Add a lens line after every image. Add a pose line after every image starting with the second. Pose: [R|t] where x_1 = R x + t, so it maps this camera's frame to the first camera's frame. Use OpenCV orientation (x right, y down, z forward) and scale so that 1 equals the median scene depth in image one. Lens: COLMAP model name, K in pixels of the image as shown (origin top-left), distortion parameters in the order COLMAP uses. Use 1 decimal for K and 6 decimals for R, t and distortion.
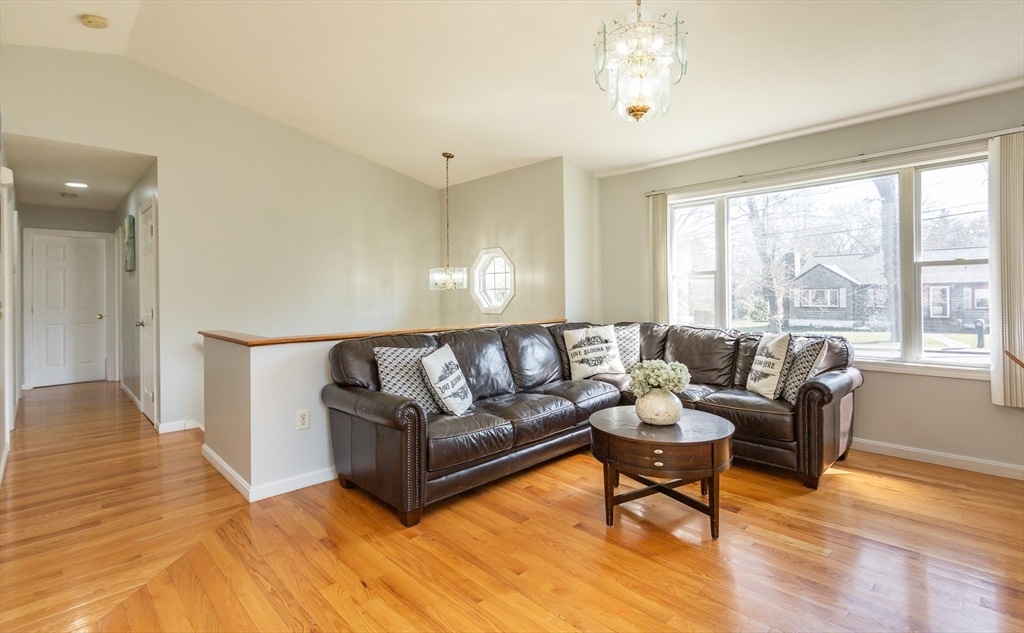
lens RADIAL K [[475.6, 0, 510.7], [0, 475.6, 286.3], [0, 0, 1]] dist [0.002898, 0.000503]
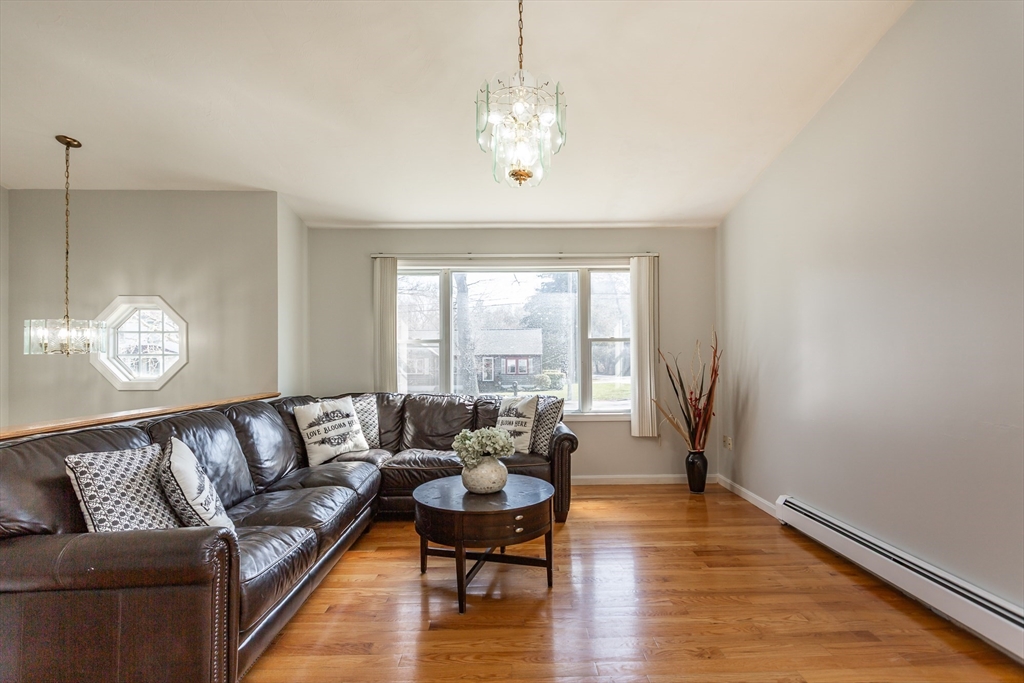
lens RADIAL K [[484.6, 0, 508.1], [0, 484.6, 349.8], [0, 0, 1]] dist [0.010915, 0.000504]
pose [[0.692659, 0.020283, 0.720980, -0.245856], [-0.012007, 0.999790, -0.016591, 0.005750], [-0.721165, 0.002836, 0.692757, 0.167508]]
